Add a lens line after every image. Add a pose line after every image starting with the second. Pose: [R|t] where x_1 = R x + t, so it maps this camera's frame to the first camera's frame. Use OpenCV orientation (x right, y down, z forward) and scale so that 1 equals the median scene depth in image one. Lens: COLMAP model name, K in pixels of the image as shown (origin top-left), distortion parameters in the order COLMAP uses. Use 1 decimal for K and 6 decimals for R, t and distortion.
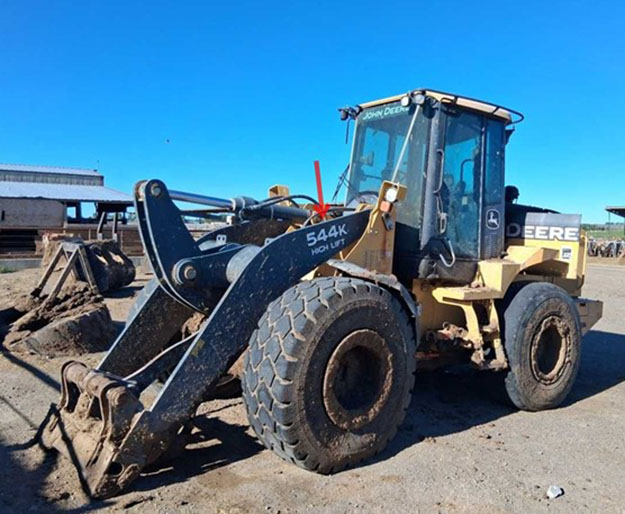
lens RADIAL K [[543.8, 0, 312.6], [0, 543.8, 236.3], [0, 0, 1]] dist [0.052703, -0.001460]
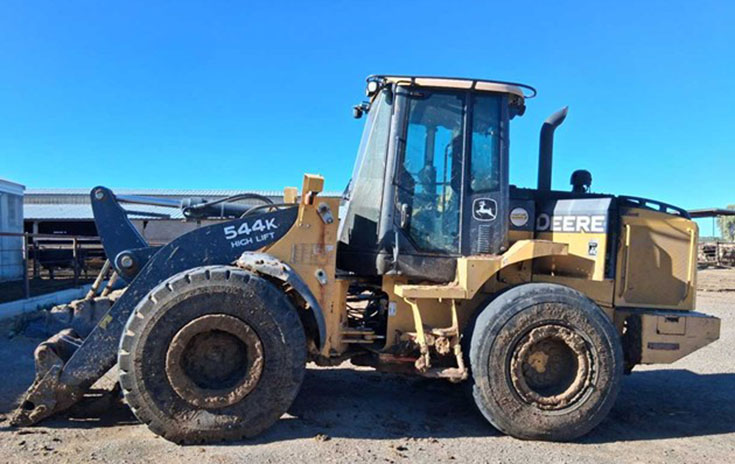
lens RADIAL K [[540.6, 0, 335.8], [0, 540.6, 235.9], [0, 0, 1]] dist [0.031477, -0.006593]
pose [[0.860755, -0.022872, -0.508506, 0.614106], [0.006395, 0.999397, -0.034127, 0.042167], [0.508980, 0.026123, 0.860382, 0.156501]]
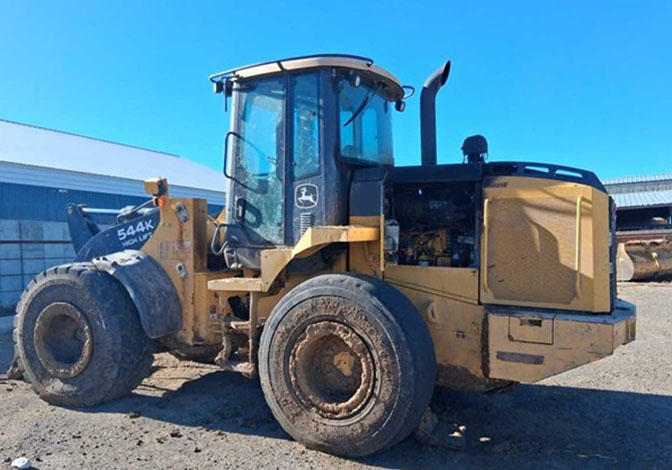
lens RADIAL K [[521.8, 0, 344.7], [0, 521.8, 234.1], [0, 0, 1]] dist [0.101813, -0.204623]
pose [[0.463556, -0.059408, -0.884074, 1.131415], [0.034995, 0.998199, -0.048728, 0.070457], [0.885376, -0.008350, 0.464800, 0.754557]]
